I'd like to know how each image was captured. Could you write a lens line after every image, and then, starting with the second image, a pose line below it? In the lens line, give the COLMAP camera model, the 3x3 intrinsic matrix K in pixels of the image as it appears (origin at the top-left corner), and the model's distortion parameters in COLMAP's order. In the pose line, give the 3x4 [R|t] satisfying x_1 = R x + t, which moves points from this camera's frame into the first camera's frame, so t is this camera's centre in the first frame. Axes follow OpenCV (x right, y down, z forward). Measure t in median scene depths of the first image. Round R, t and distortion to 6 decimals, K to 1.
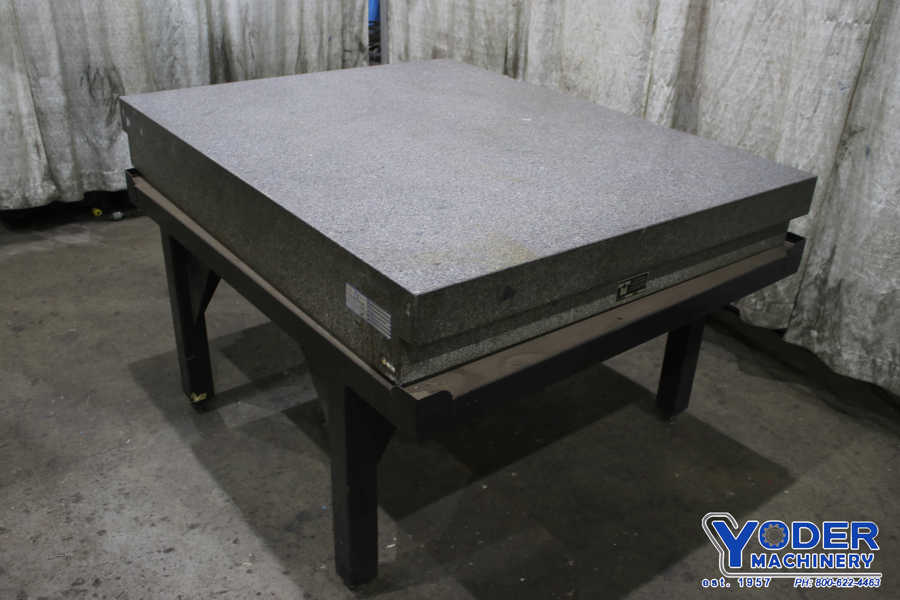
lens RADIAL K [[834.8, 0, 452.5], [0, 834.8, 304.2], [0, 0, 1]] dist [-0.054353, 0.000000]
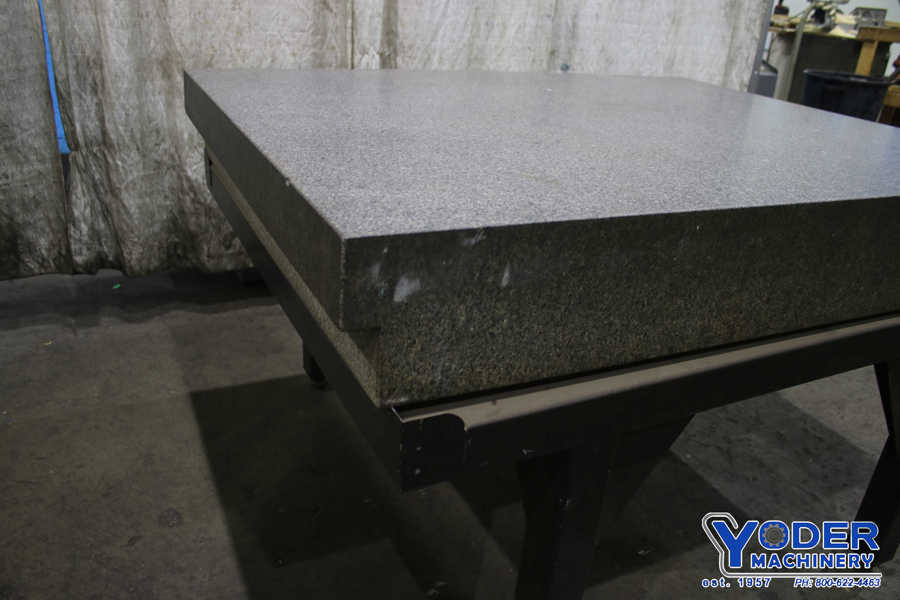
lens RADIAL K [[753.8, 0, 449.9], [0, 753.8, 302.1], [0, 0, 1]] dist [-0.074524, 0.007901]
pose [[0.205669, -0.425508, 0.881274, -0.651876], [0.401401, 0.857967, 0.320577, -0.298168], [-0.892512, 0.287812, 0.347256, 0.826173]]
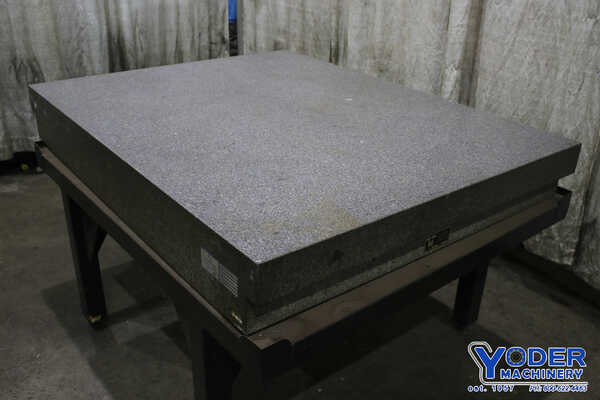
lens RADIAL K [[581.6, 0, 297.2], [0, 581.6, 201.1], [0, 0, 1]] dist [-0.031972, 0.000000]
pose [[0.999892, -0.014386, 0.002886, 0.005882], [0.014444, 0.999678, -0.020863, -0.047413], [-0.002585, 0.020903, 0.999778, 0.110602]]
